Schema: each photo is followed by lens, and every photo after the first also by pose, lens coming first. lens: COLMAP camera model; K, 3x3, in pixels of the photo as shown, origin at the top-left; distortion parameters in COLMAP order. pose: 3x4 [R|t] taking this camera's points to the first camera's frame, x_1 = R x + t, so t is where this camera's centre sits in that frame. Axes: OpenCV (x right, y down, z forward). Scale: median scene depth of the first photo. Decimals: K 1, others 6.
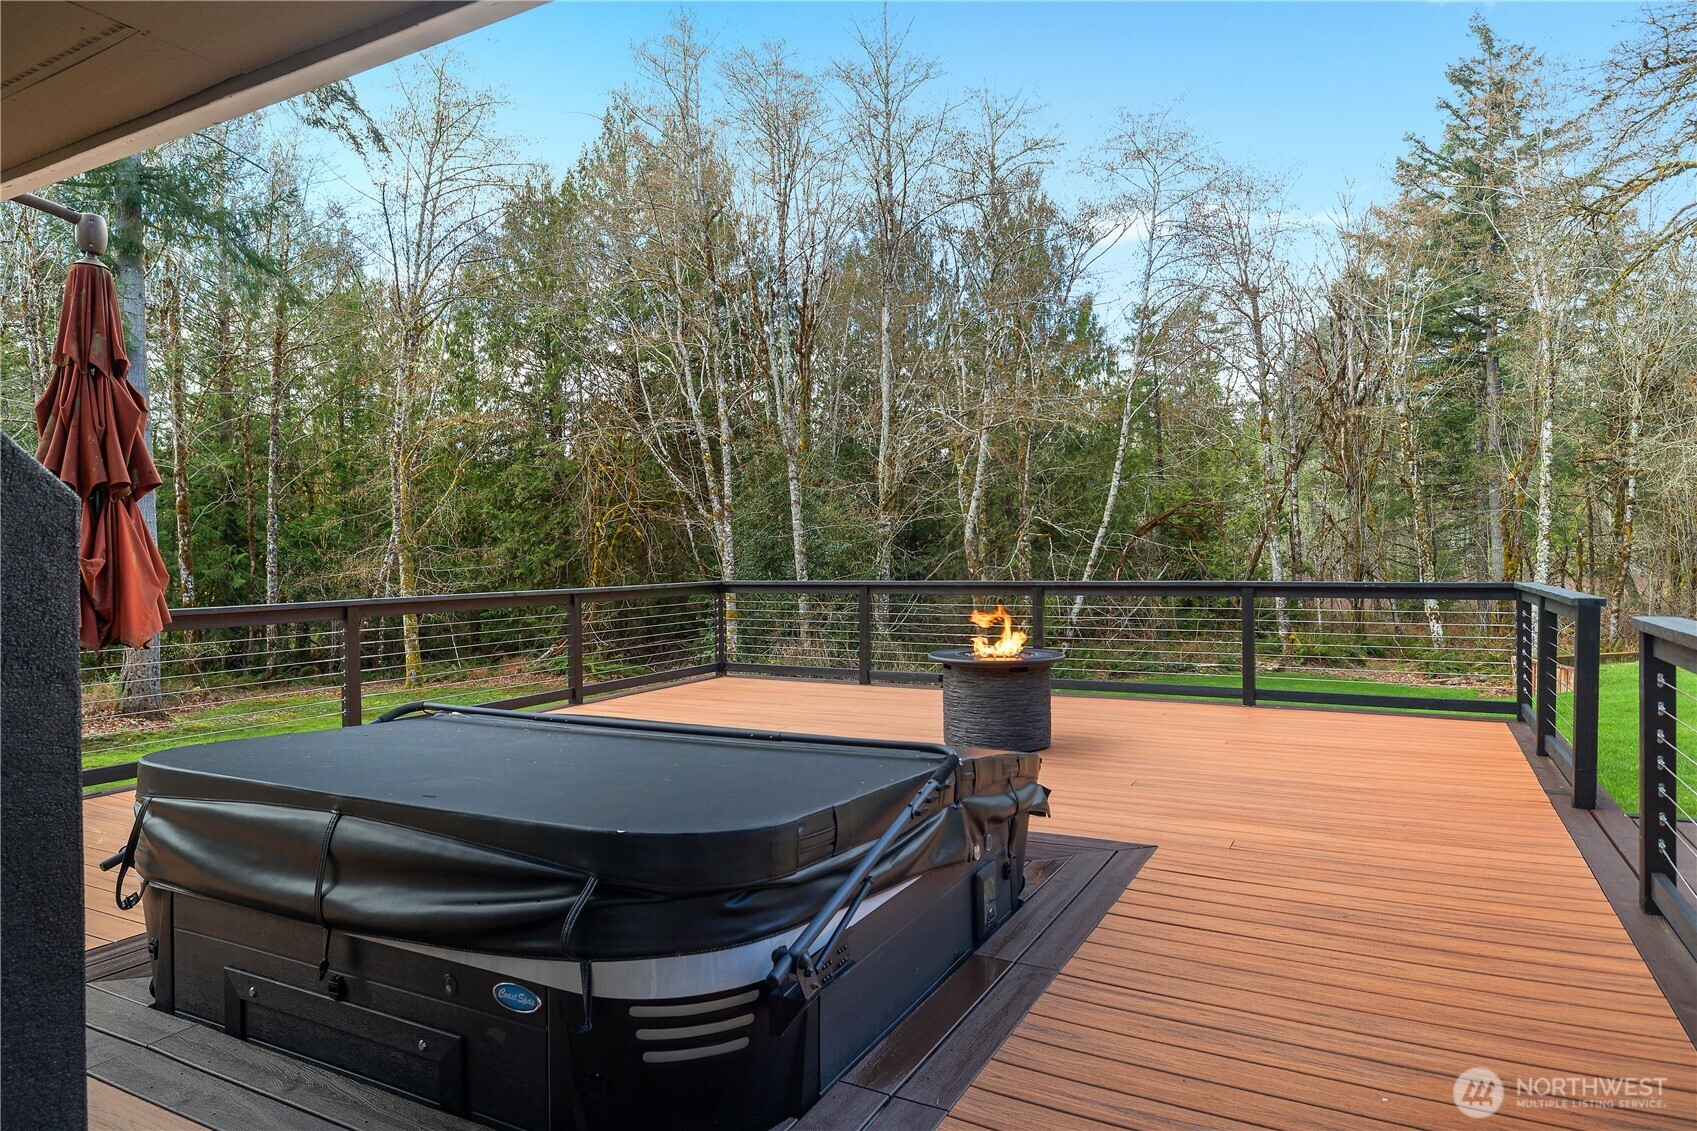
lens RADIAL K [[1036.8, 0, 843.0], [0, 1036.8, 563.8], [0, 0, 1]] dist [-0.001180, 0.000120]
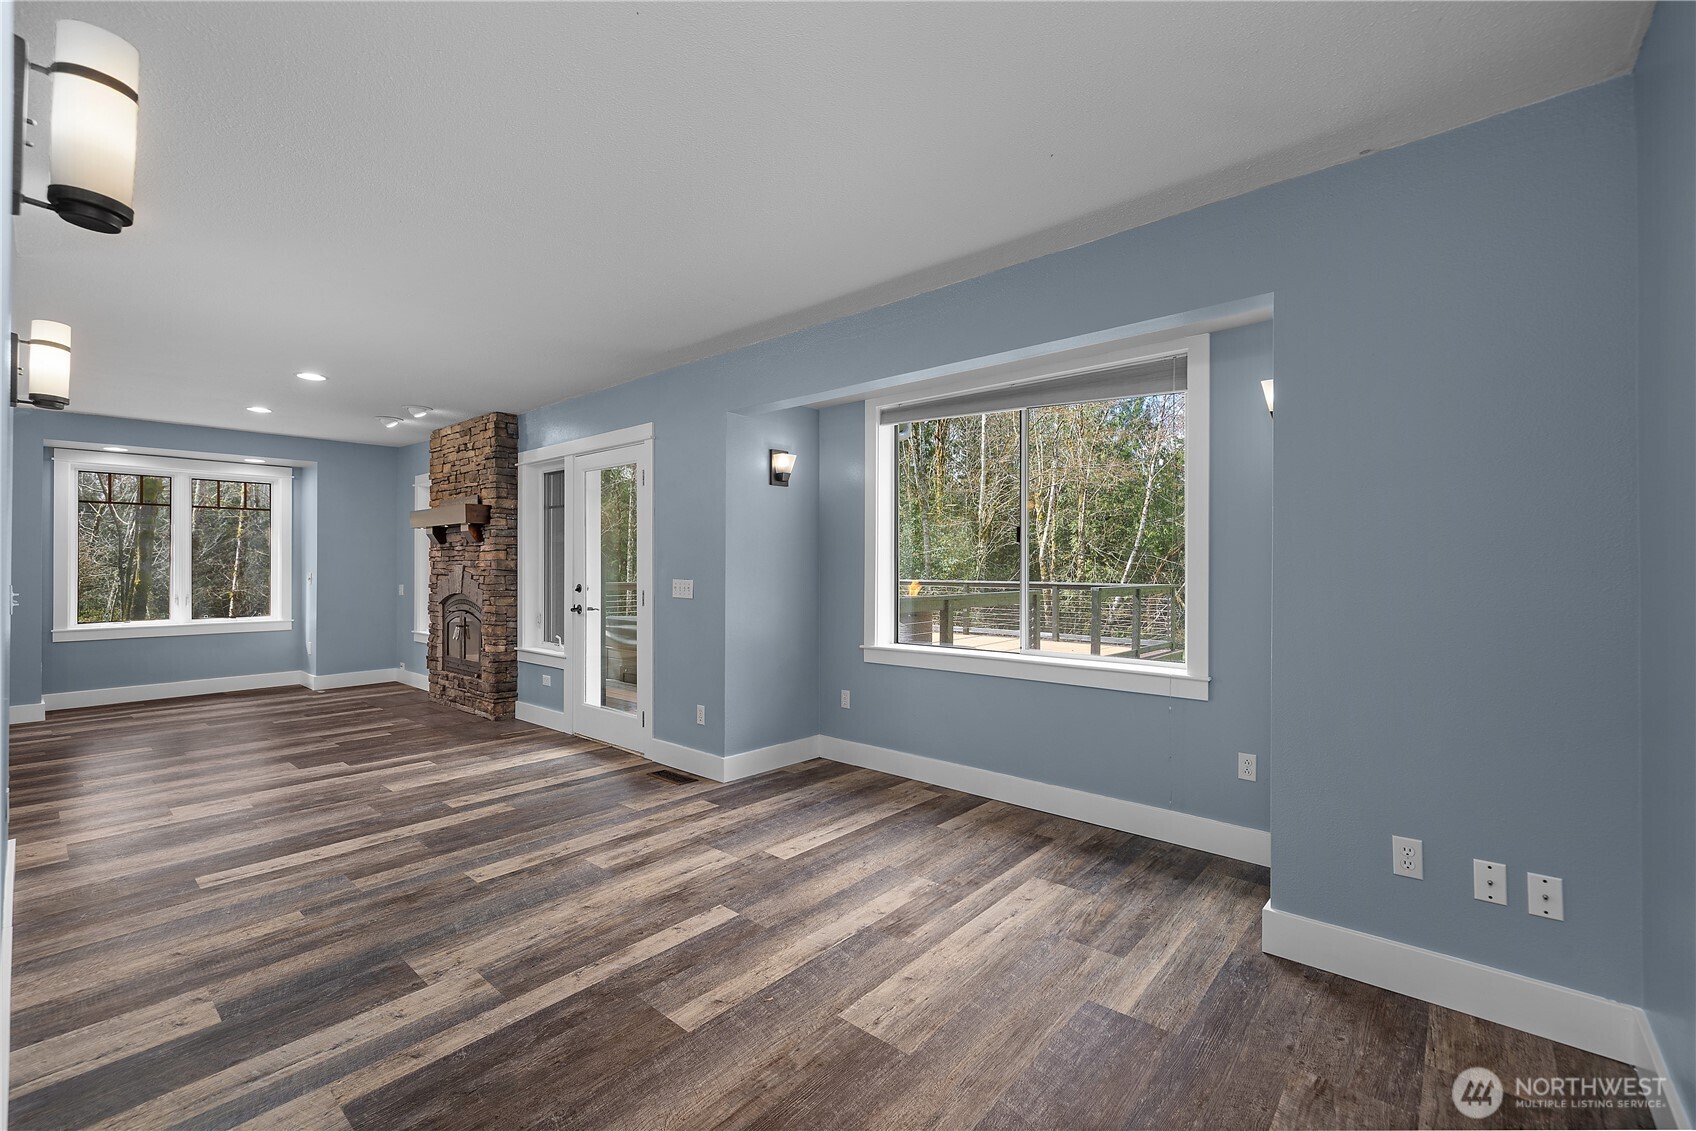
lens RADIAL K [[756.4, 0, 861.4], [0, 756.4, 573.3], [0, 0, 1]] dist [-0.000737, -0.000586]
pose [[0.972336, 0.017707, -0.232914, 0.172534], [-0.017408, 0.999843, 0.003341, -0.000700], [0.232937, 0.000806, 0.972492, -0.189303]]
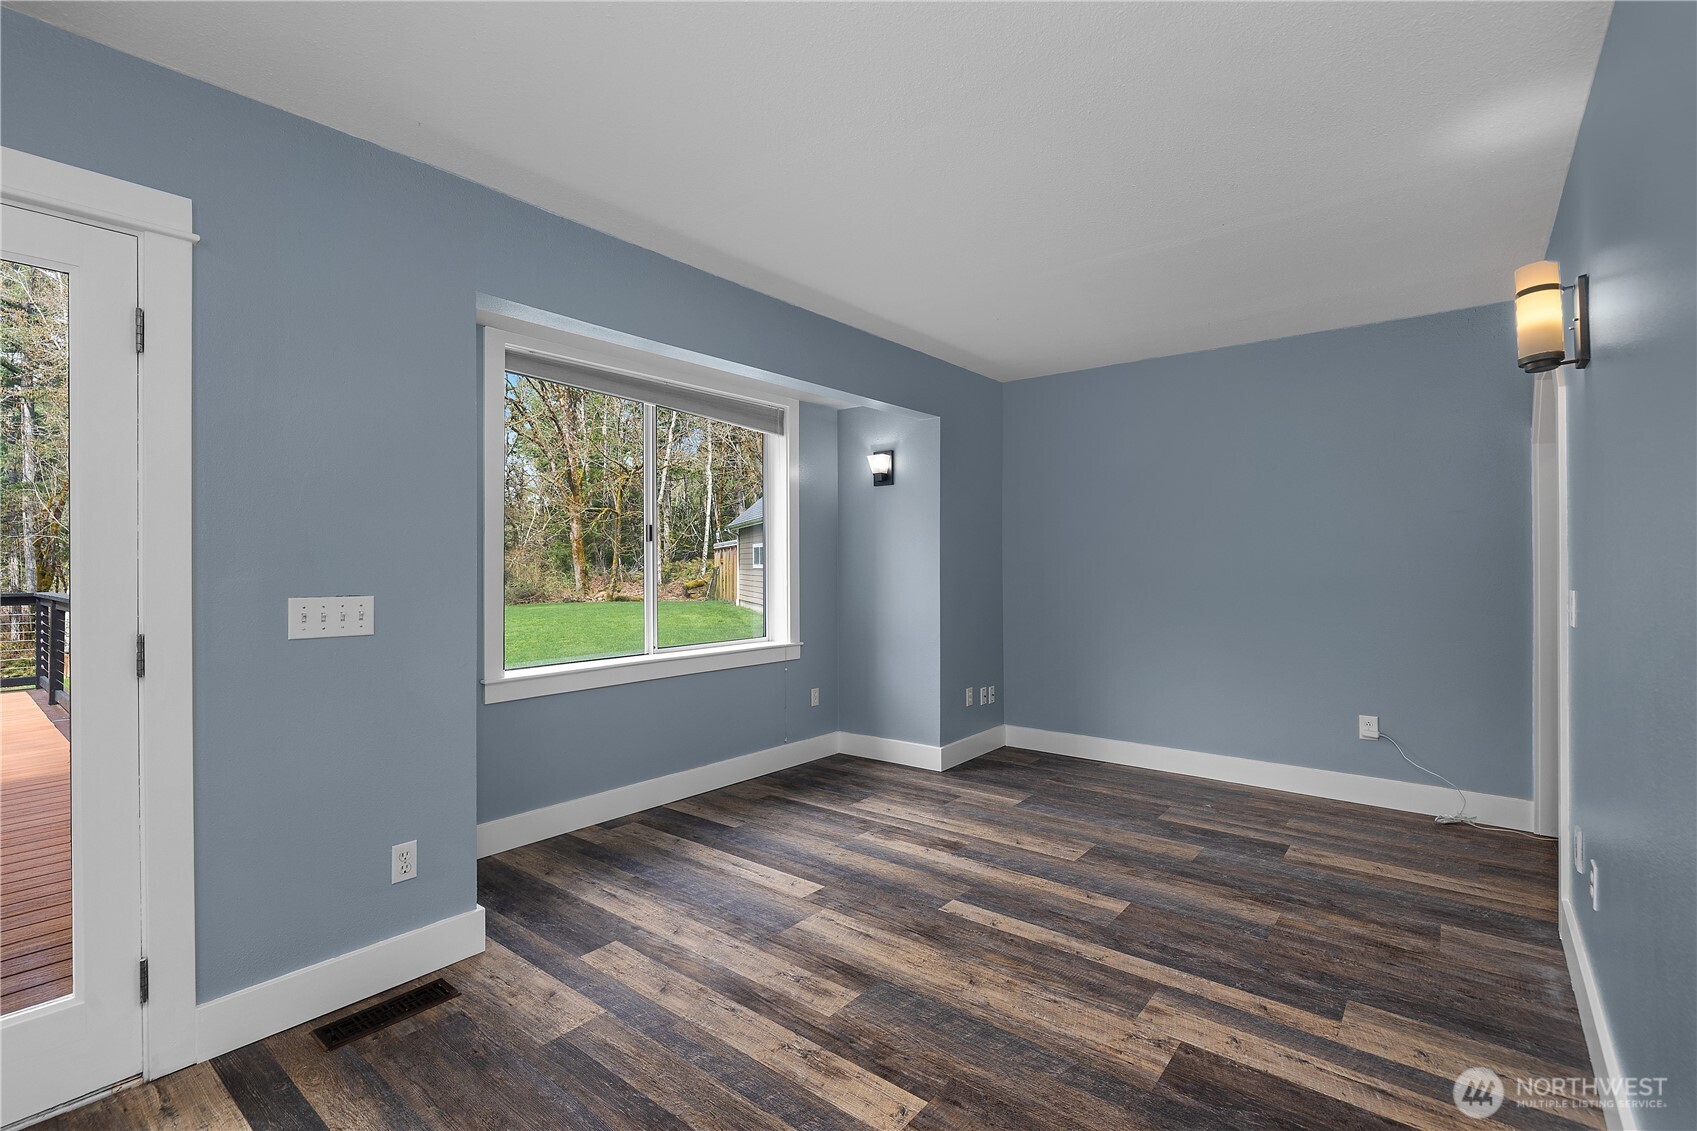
lens RADIAL K [[763.0, 0, 850.3], [0, 763.0, 561.3], [0, 0, 1]] dist [-0.004975, 0.000204]
pose [[0.184526, 0.016490, 0.982689, -0.036493], [0.008147, 0.999799, -0.018307, 0.000625], [-0.982794, 0.011384, 0.184355, -0.062828]]
